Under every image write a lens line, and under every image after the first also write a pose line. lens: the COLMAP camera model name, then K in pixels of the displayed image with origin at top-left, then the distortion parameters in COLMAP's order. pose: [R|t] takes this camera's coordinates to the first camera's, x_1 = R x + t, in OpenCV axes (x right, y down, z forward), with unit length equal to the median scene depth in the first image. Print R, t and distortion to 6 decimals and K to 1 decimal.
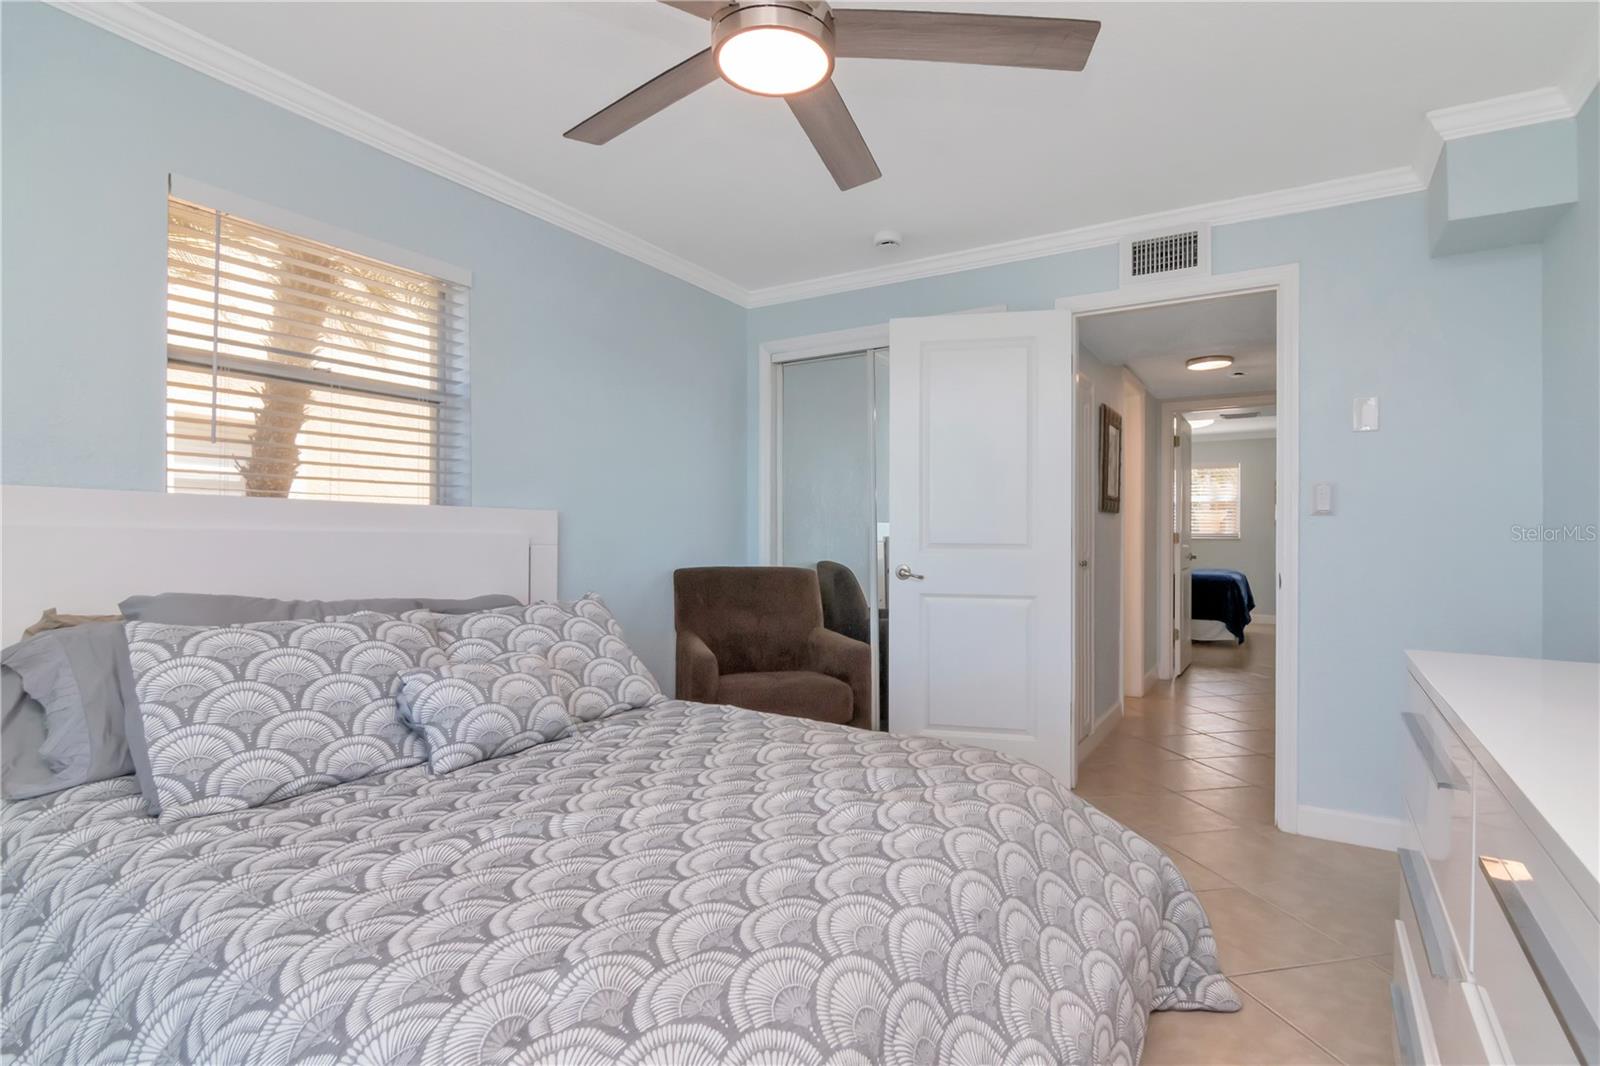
lens RADIAL K [[828.8, 0, 794.7], [0, 828.8, 527.3], [0, 0, 1]] dist [-0.003284, -0.001567]
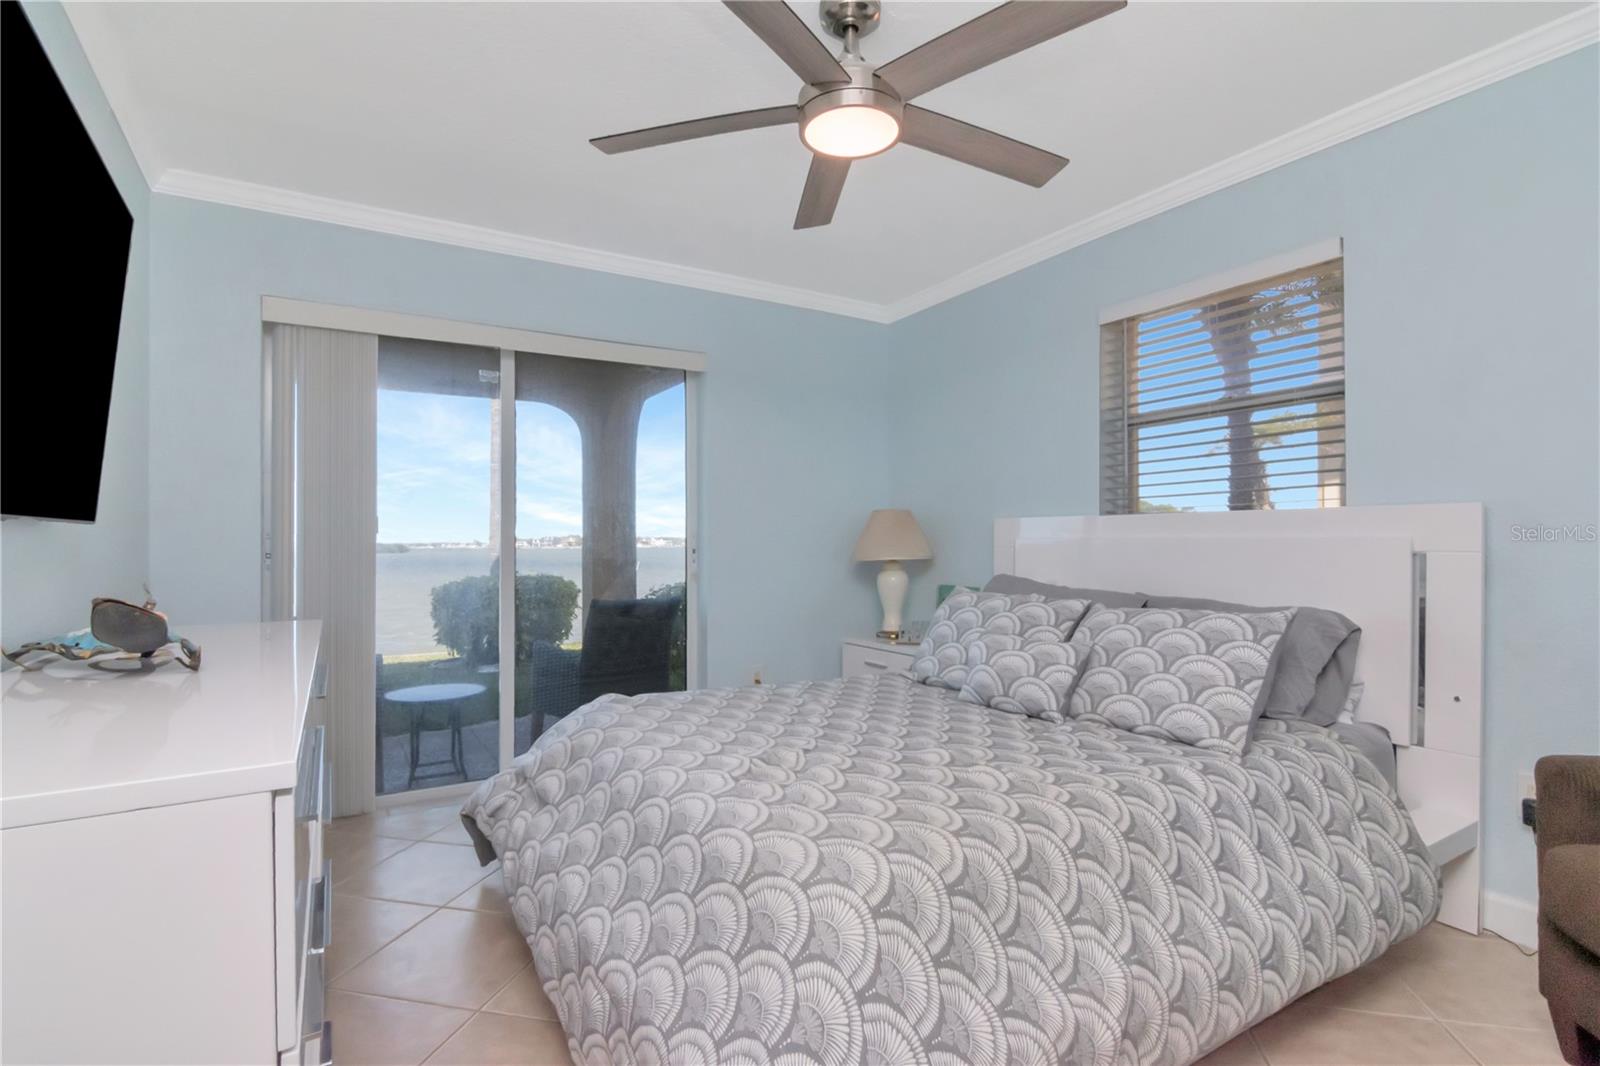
lens RADIAL K [[787.2, 0, 803.2], [0, 787.2, 541.2], [0, 0, 1]] dist [-0.001642, -0.000546]
pose [[-0.510306, 0.003353, -0.859987, 0.714399], [0.005741, 0.999983, 0.000492, 0.007395], [0.859974, -0.004687, -0.510316, 1.093135]]
